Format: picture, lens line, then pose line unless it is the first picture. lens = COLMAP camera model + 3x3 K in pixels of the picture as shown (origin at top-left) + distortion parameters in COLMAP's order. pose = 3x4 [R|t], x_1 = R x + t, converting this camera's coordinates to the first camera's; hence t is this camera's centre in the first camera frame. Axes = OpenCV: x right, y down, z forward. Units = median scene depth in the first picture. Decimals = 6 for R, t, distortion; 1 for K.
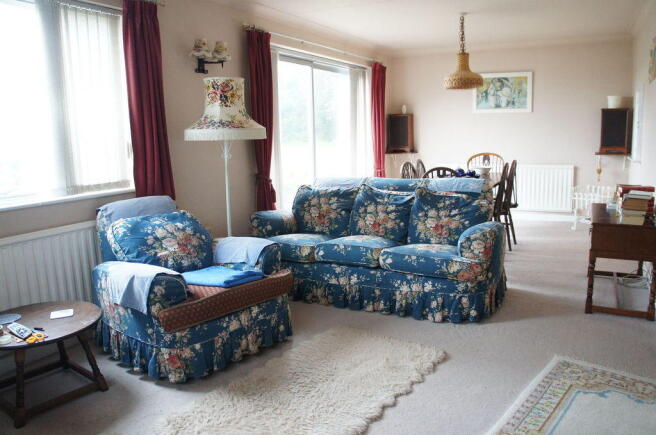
lens RADIAL K [[523.0, 0, 326.9], [0, 523.0, 209.0], [0, 0, 1]] dist [-0.179338, 0.133322]
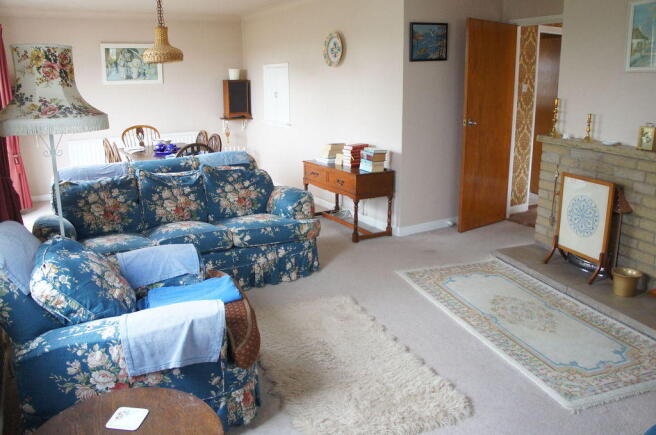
lens RADIAL K [[523.0, 0, 326.9], [0, 523.0, 209.0], [0, 0, 1]] dist [-0.179338, 0.133322]
pose [[0.511669, -0.184583, 0.839121, -0.591664], [0.121733, 0.982372, 0.141865, -0.075958], [-0.850515, 0.029561, 0.525119, 0.291604]]
